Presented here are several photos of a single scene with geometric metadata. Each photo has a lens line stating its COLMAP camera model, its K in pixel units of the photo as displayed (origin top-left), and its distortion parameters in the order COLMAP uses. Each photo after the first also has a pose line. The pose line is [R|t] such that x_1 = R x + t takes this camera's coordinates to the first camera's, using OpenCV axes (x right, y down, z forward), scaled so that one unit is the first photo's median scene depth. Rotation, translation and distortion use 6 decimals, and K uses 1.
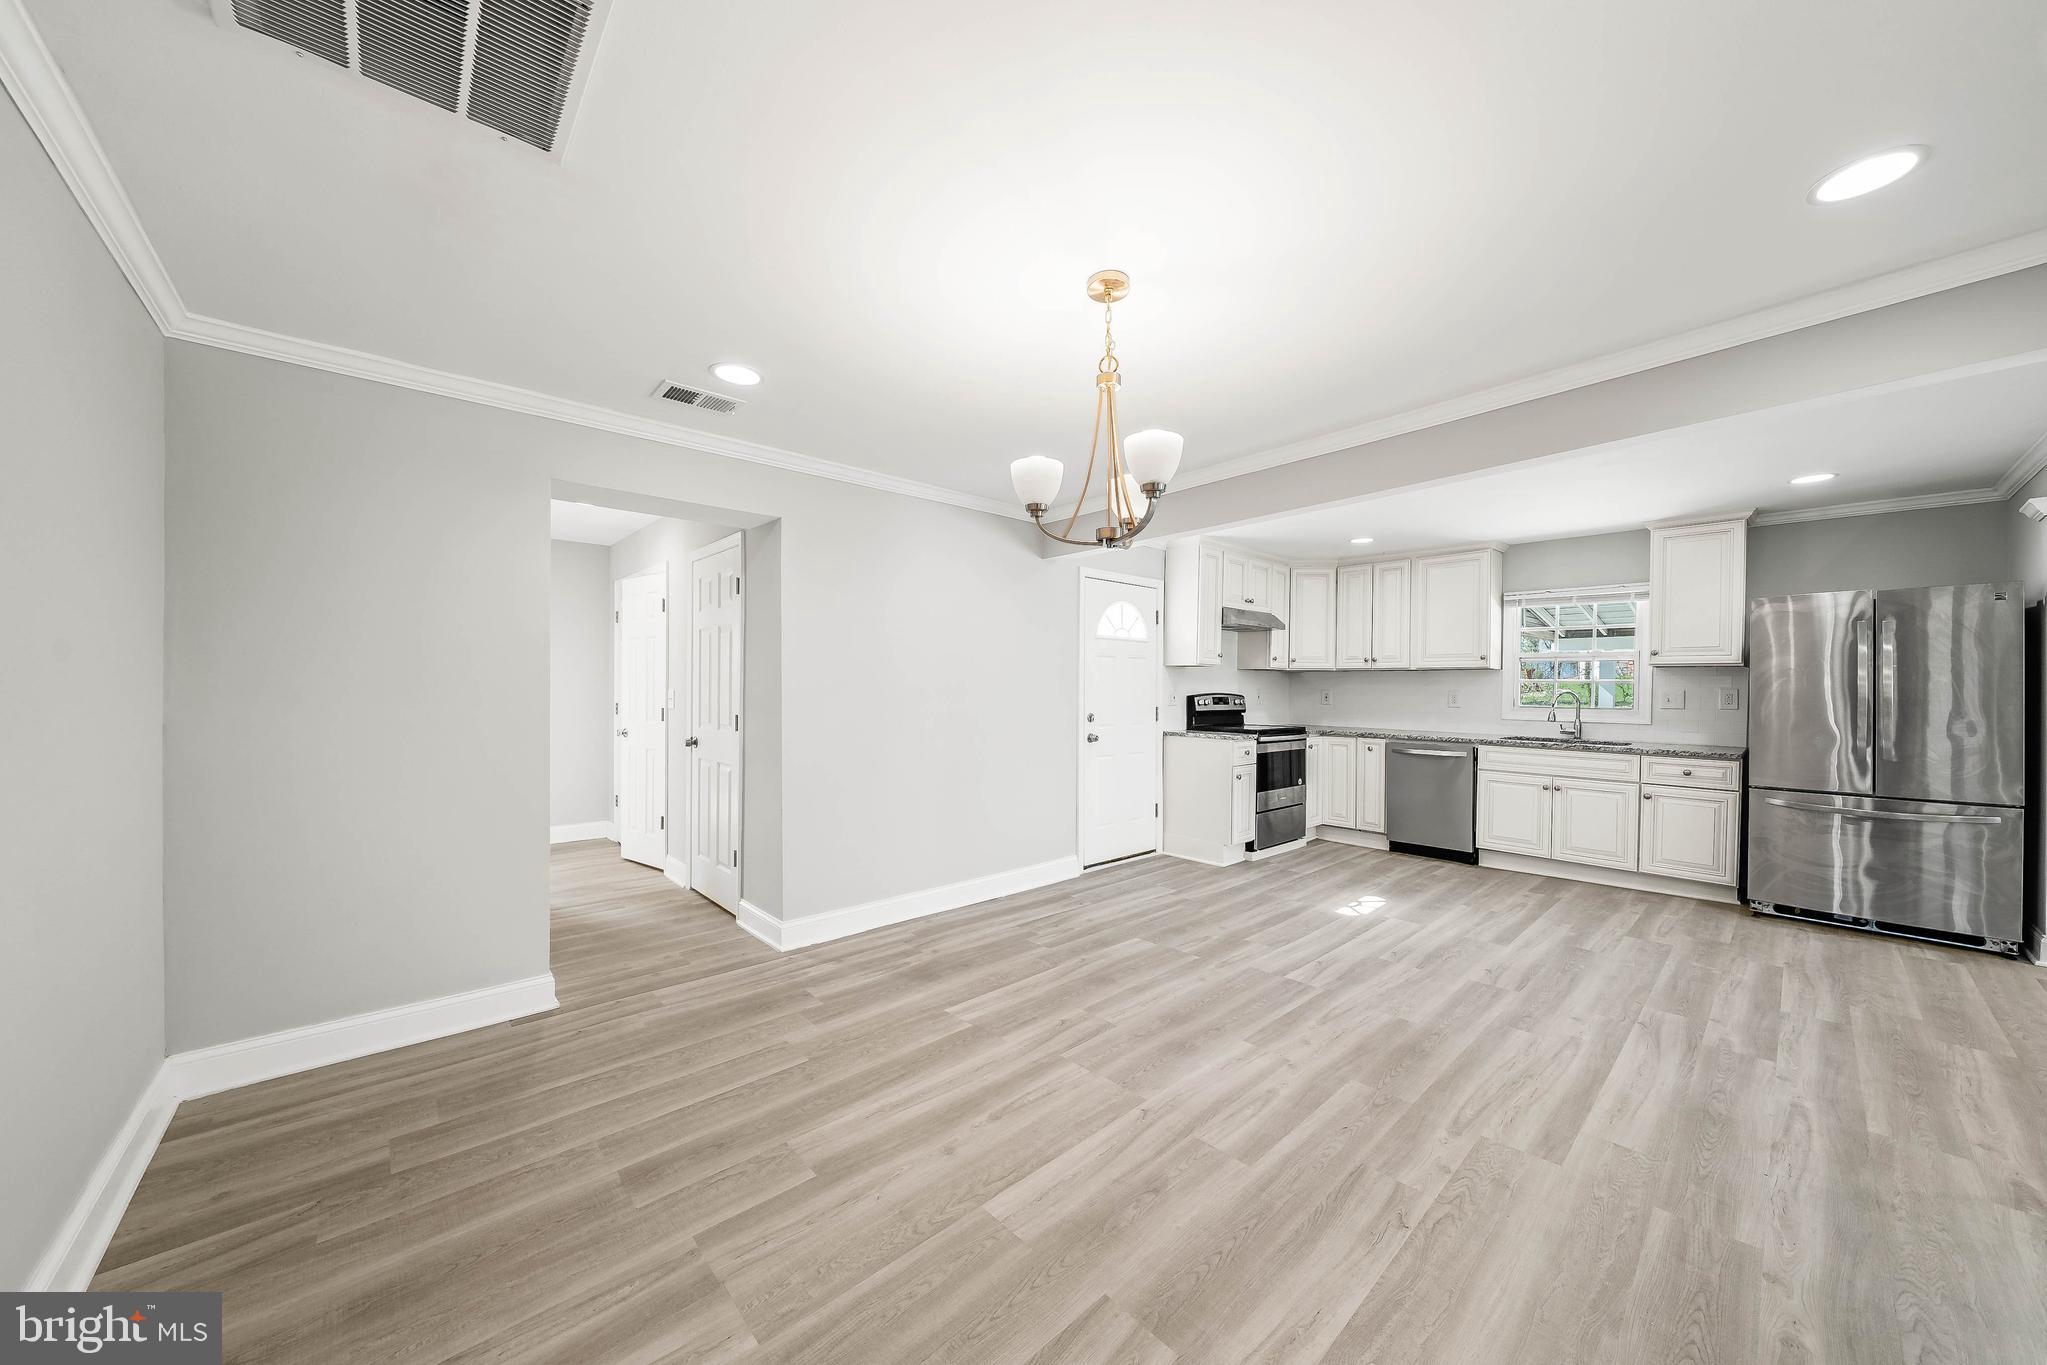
lens RADIAL K [[705.2, 0, 1018.8], [0, 705.2, 687.9], [0, 0, 1]] dist [-0.001487, -0.000235]
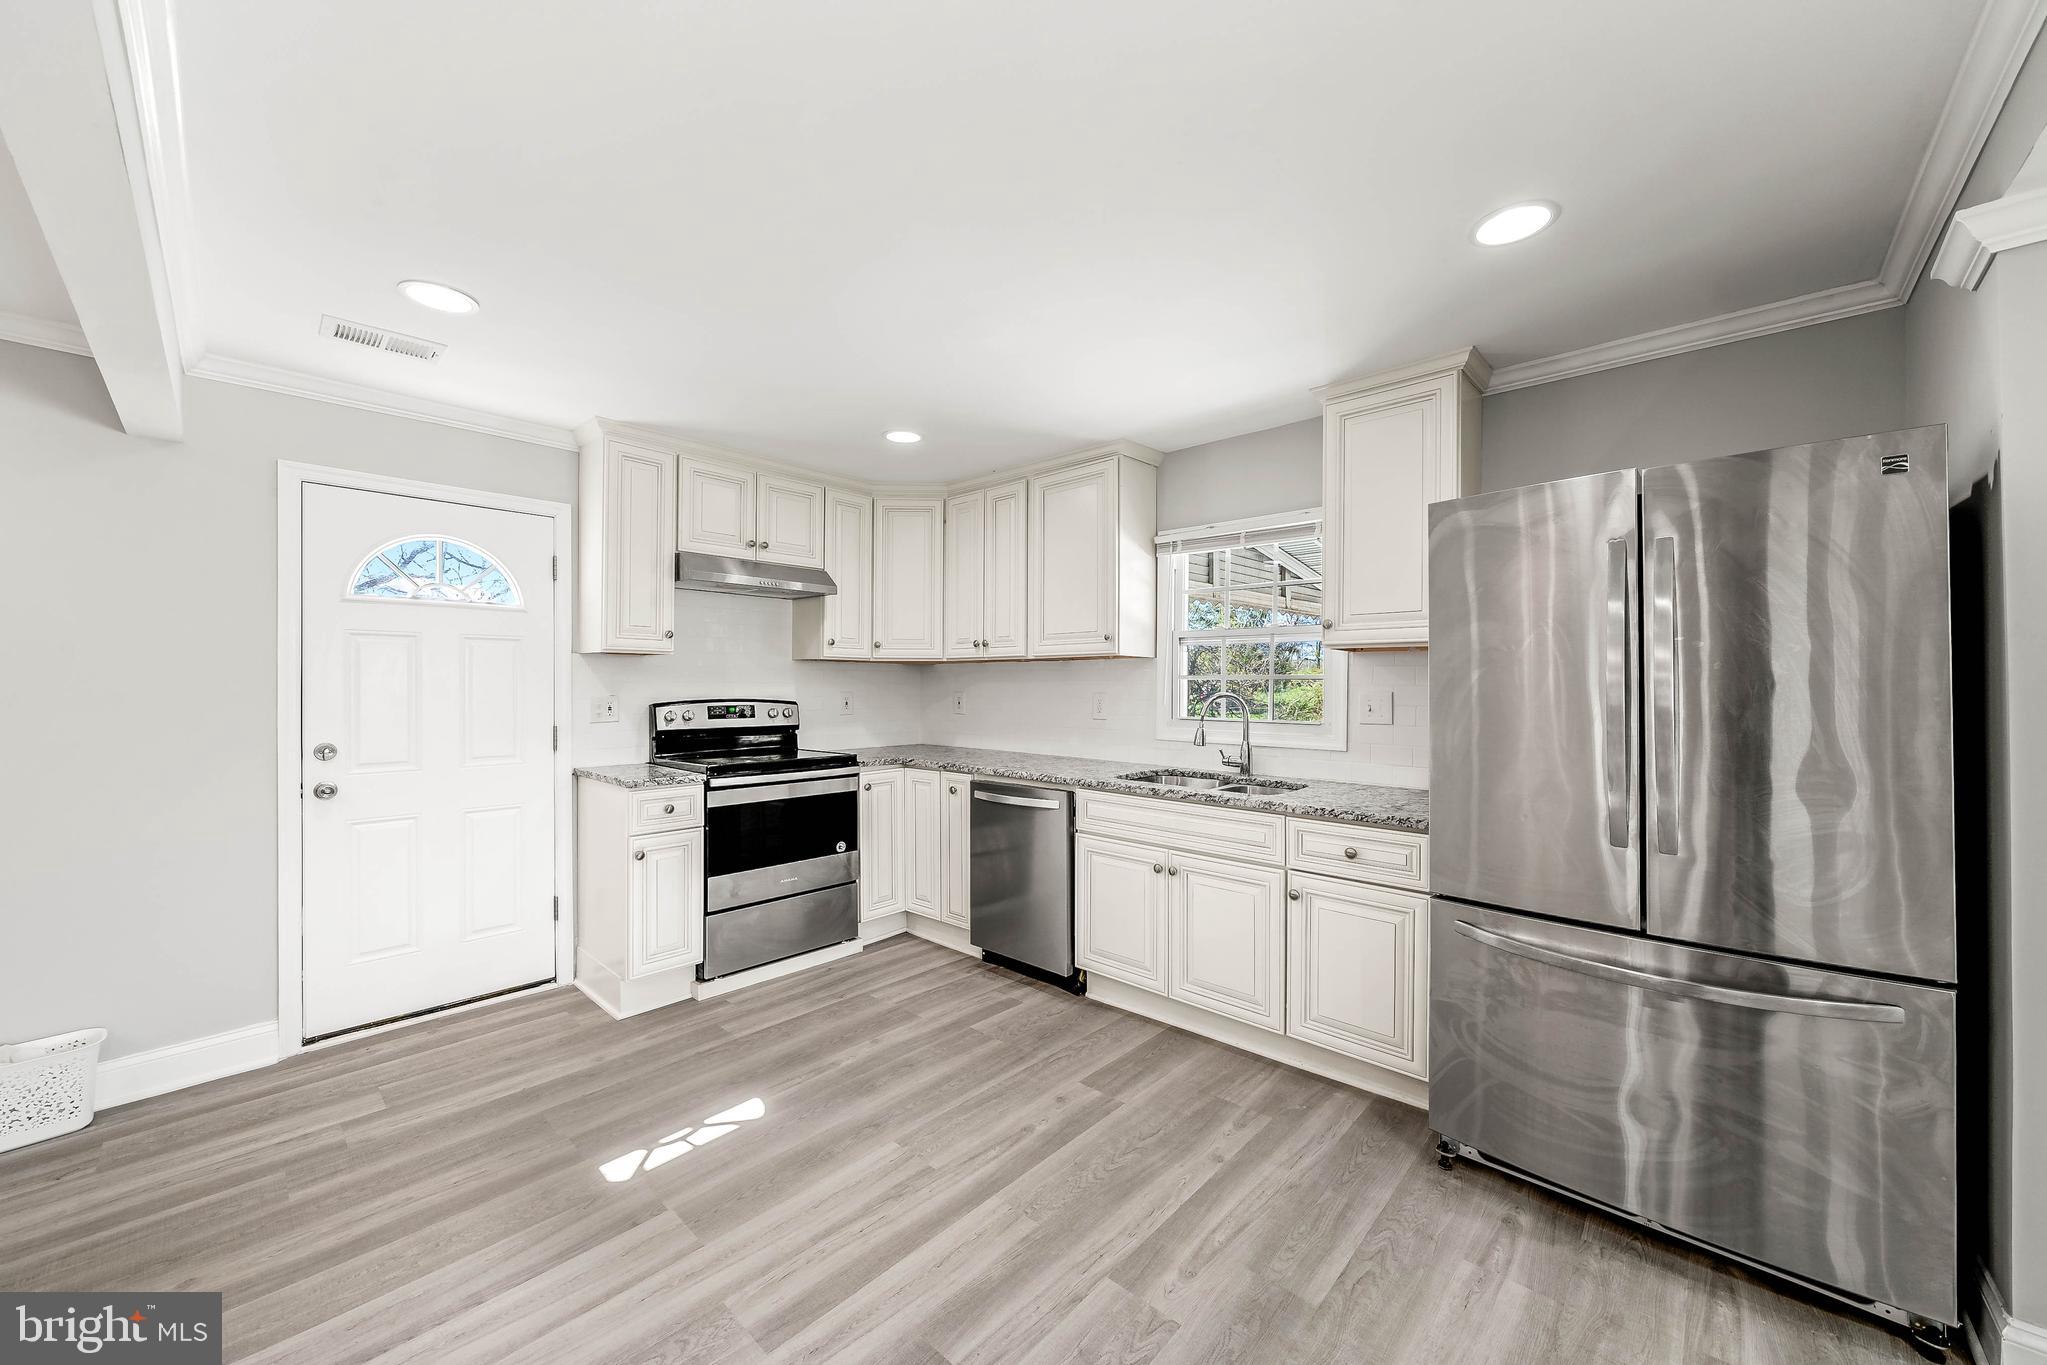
lens RADIAL K [[752.7, 0, 1007.3], [0, 752.7, 682.1], [0, 0, 1]] dist [-0.001875, -0.000200]
pose [[0.996818, -0.006784, 0.079422, 0.549813], [0.007262, 0.999957, -0.005720, -0.002212], [-0.079380, 0.006278, 0.996825, 0.395744]]
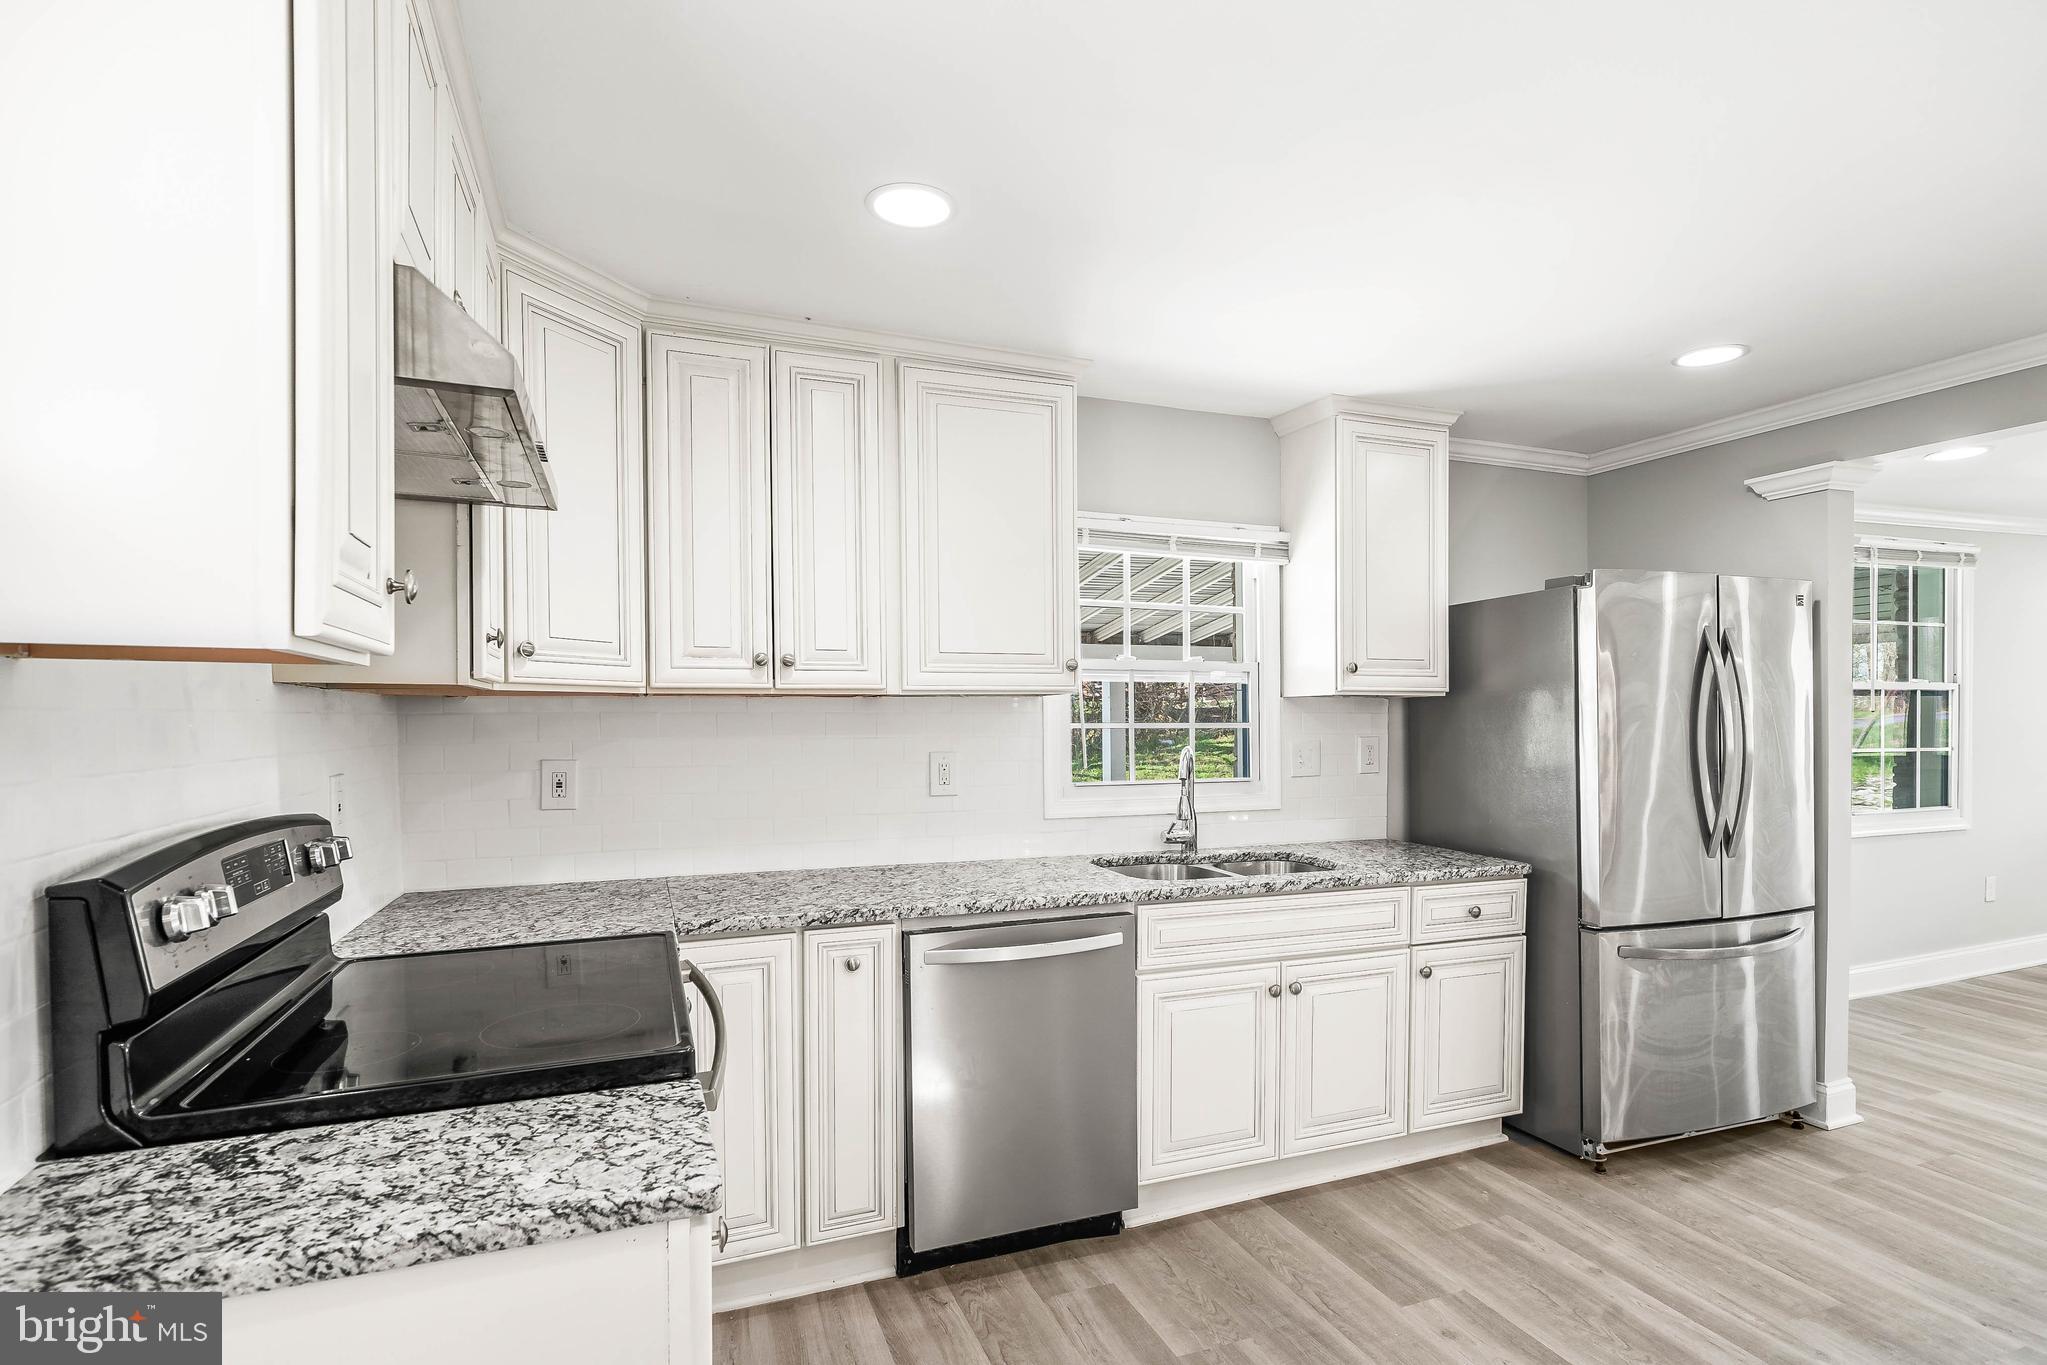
lens RADIAL K [[1013.8, 0, 1024.2], [0, 1013.8, 735.1], [0, 0, 1]] dist [0.000889, -0.000024]
pose [[0.354496, -0.026400, 0.934685, 0.148419], [0.011262, 0.999649, 0.023963, -0.019777], [-0.934990, 0.002032, 0.354669, 0.872356]]
